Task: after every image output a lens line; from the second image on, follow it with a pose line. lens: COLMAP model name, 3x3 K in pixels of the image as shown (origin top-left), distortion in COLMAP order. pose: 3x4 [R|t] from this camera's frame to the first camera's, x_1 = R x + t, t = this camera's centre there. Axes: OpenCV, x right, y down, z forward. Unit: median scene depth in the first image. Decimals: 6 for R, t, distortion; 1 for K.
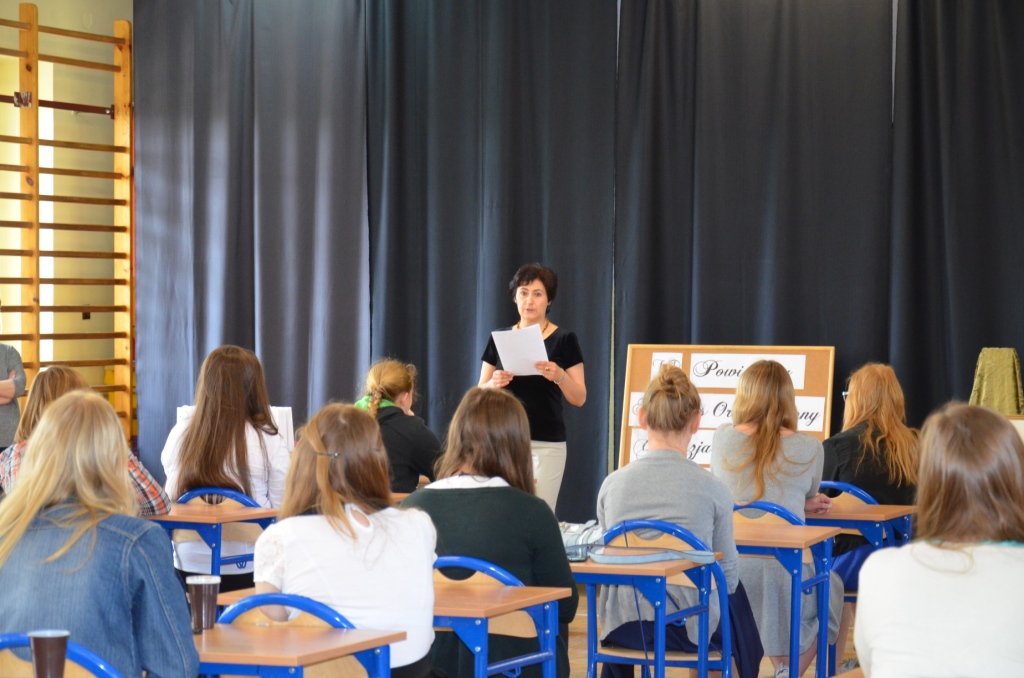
lens RADIAL K [[2828.0, 0, 512.0], [0, 2828.0, 339.0], [0, 0, 1]] dist [0.065917, -0.737448]
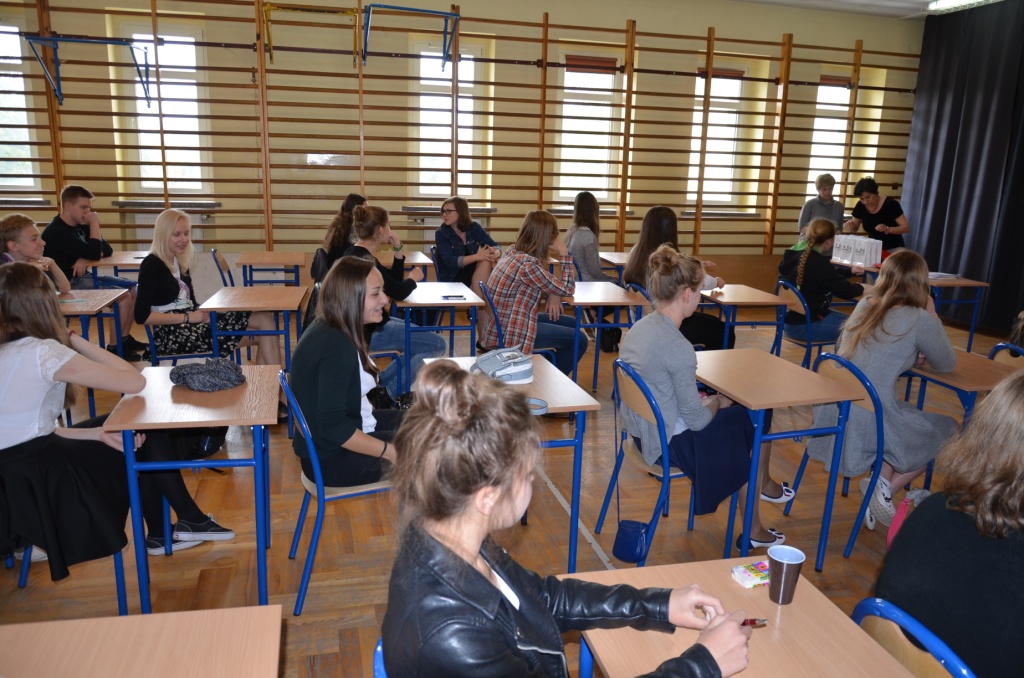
lens RADIAL K [[796.5, 0, 512.0], [0, 796.5, 339.0], [0, 0, 1]] dist [-0.007539, -0.005209]
pose [[0.612949, 0.183079, -0.768619, 0.175535], [-0.041909, 0.978949, 0.199757, -0.004628], [0.789011, -0.090229, 0.607718, 0.399861]]
